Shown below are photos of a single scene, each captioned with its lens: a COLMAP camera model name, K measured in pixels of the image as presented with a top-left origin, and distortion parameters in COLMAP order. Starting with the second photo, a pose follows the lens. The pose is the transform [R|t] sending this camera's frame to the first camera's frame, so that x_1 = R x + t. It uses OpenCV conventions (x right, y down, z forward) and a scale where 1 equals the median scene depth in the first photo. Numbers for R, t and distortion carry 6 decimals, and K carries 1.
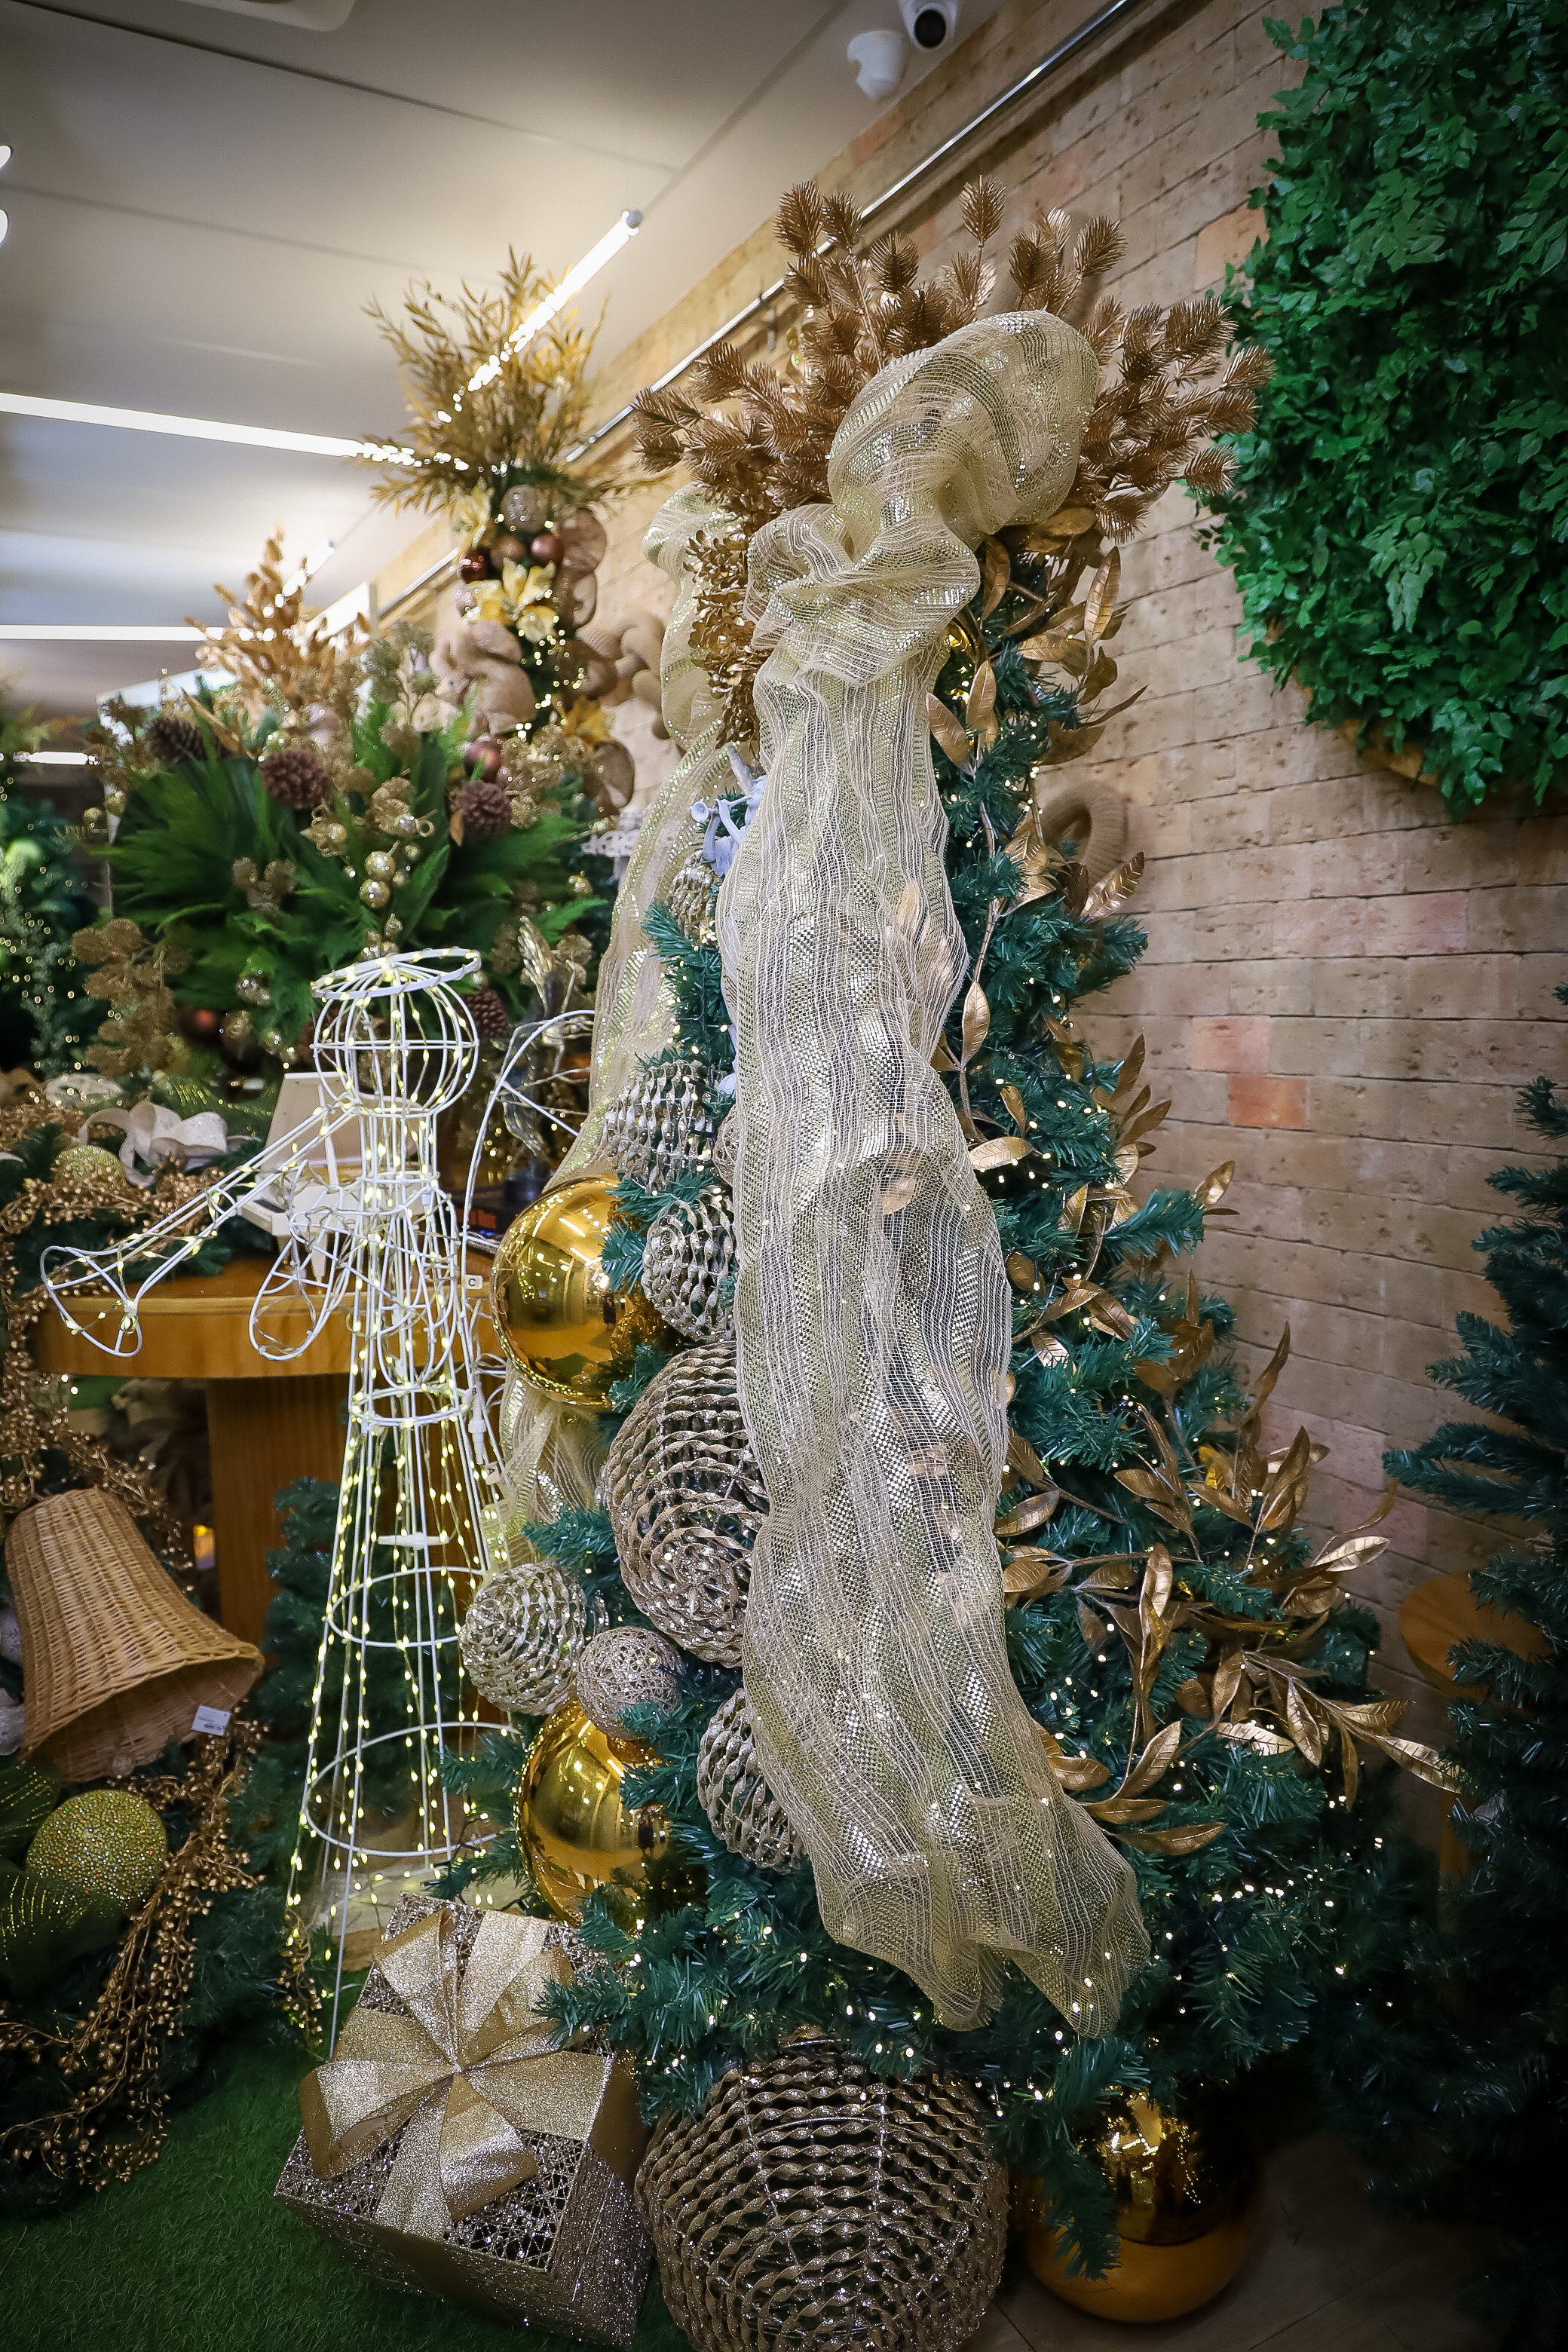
lens RADIAL K [[1652.8, 0, 791.6], [0, 1652.8, 1176.1], [0, 0, 1]] dist [-0.036076, 0.007845]
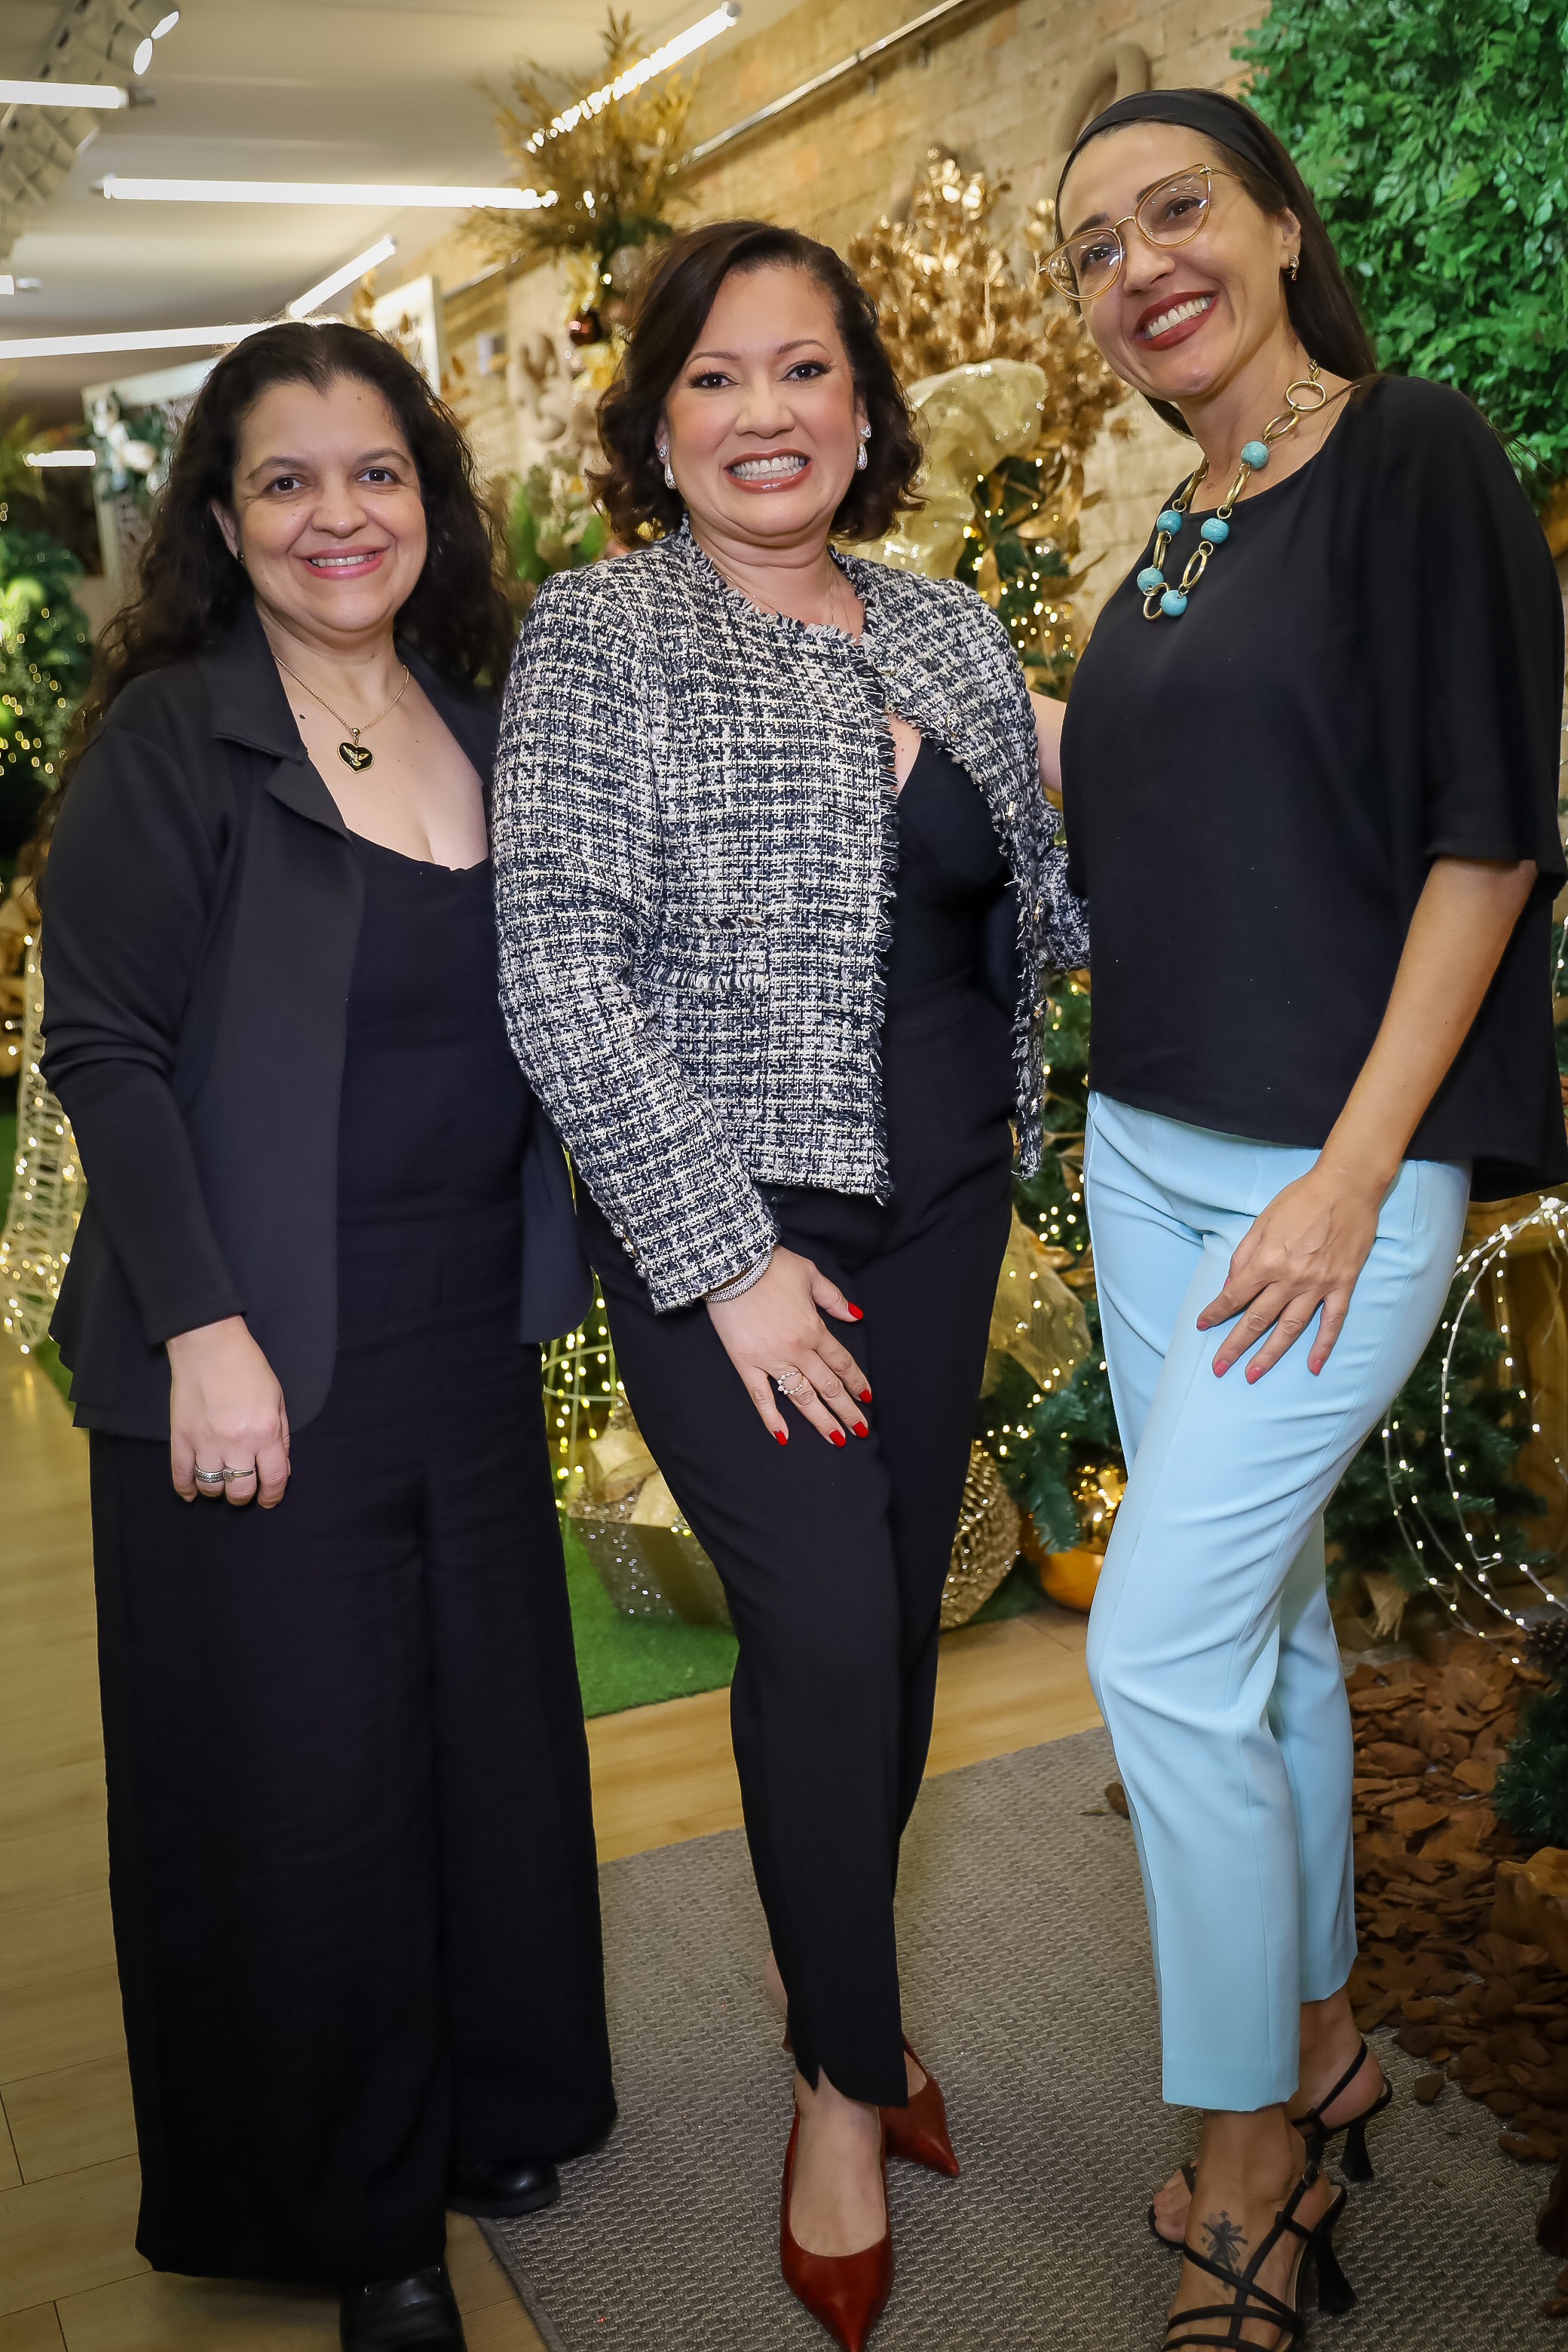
lens RADIAL K [[2487.8, 0, 787.0], [0, 2487.8, 1175.9], [0, 0, 1]] dist [0.027867, 0.000000]
pose [[0.996645, -0.021238, -0.079046, 0.042304], [0.027080, 0.996921, 0.073587, 0.038156], [0.077240, -0.075480, 0.994151, -0.563060]]
